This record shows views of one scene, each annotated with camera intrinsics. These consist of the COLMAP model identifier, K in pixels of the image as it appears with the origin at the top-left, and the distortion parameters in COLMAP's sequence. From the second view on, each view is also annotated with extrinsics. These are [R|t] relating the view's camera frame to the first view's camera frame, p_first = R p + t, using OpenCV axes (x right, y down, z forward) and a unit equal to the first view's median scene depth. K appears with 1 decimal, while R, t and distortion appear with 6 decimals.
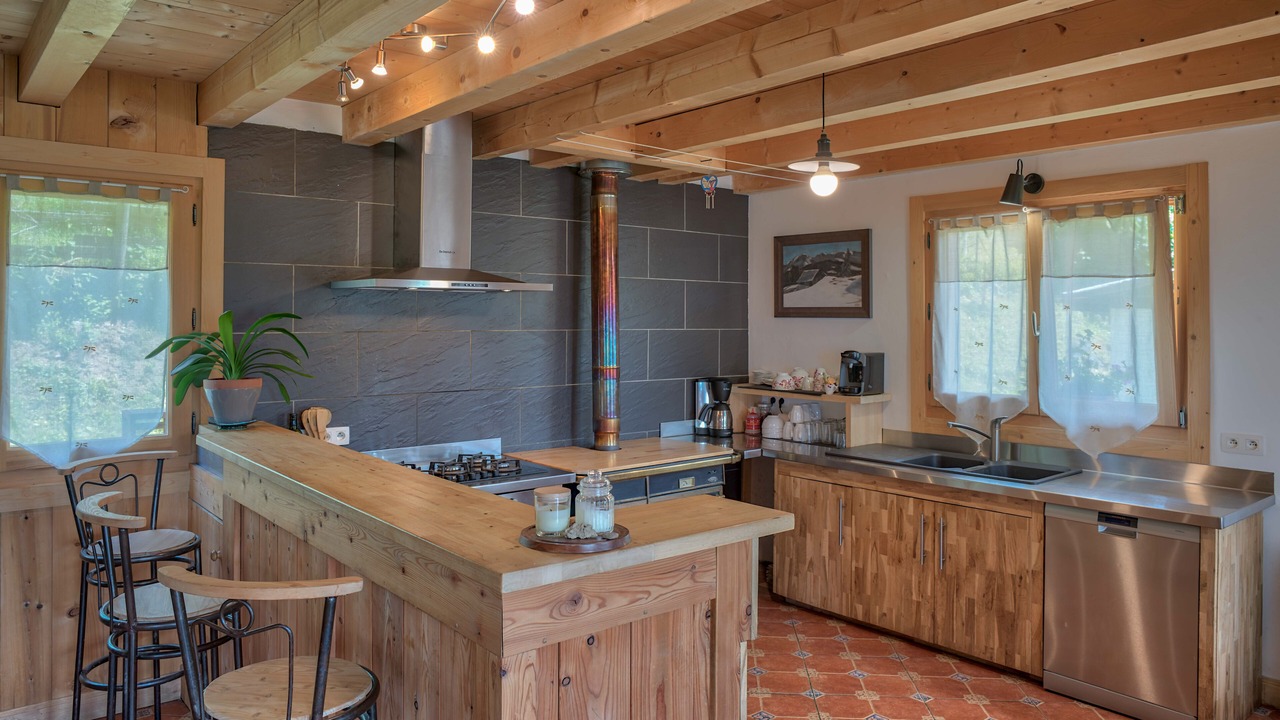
lens RADIAL K [[865.0, 0, 639.0], [0, 865.0, 328.4], [0, 0, 1]] dist [-0.034327, 0.004756]
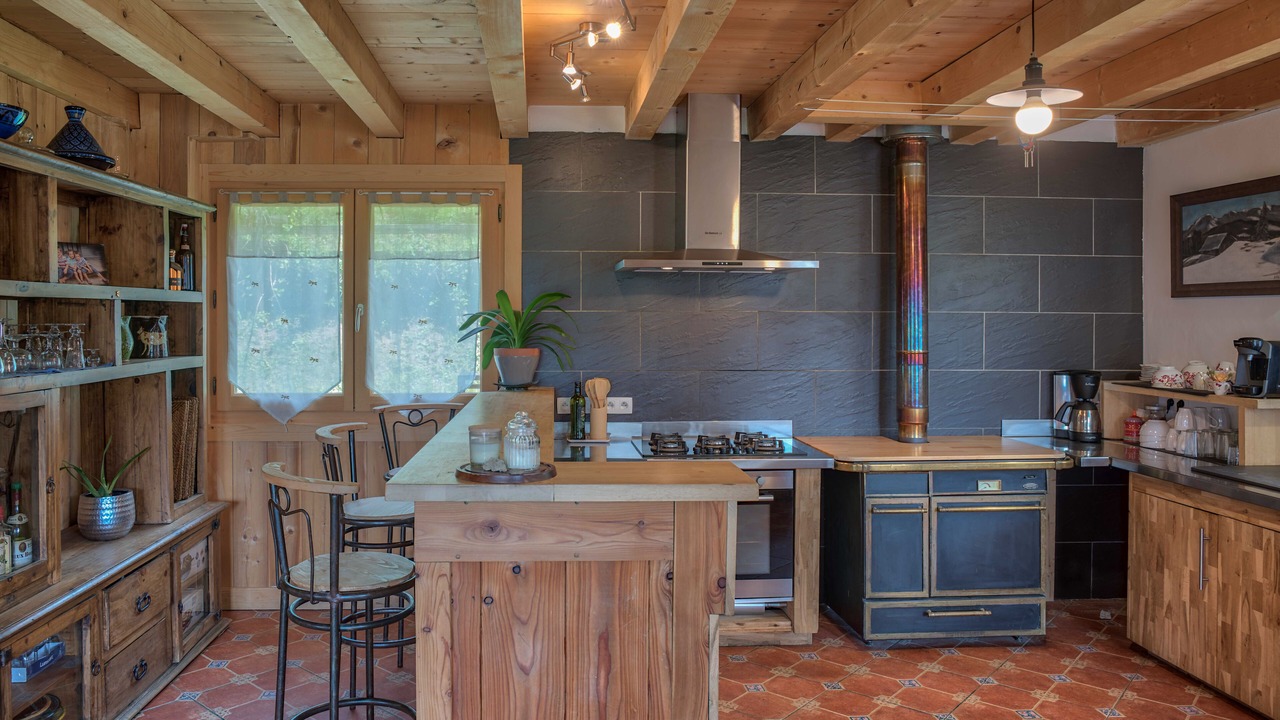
lens RADIAL K [[877.2, 0, 601.1], [0, 877.2, 327.5], [0, 0, 1]] dist [-0.065372, 0.047277]
pose [[0.802874, 0.004511, -0.596132, 0.252982], [-0.005753, 0.999983, -0.000181, 0.021821], [0.596121, 0.003575, 0.802886, 0.068422]]
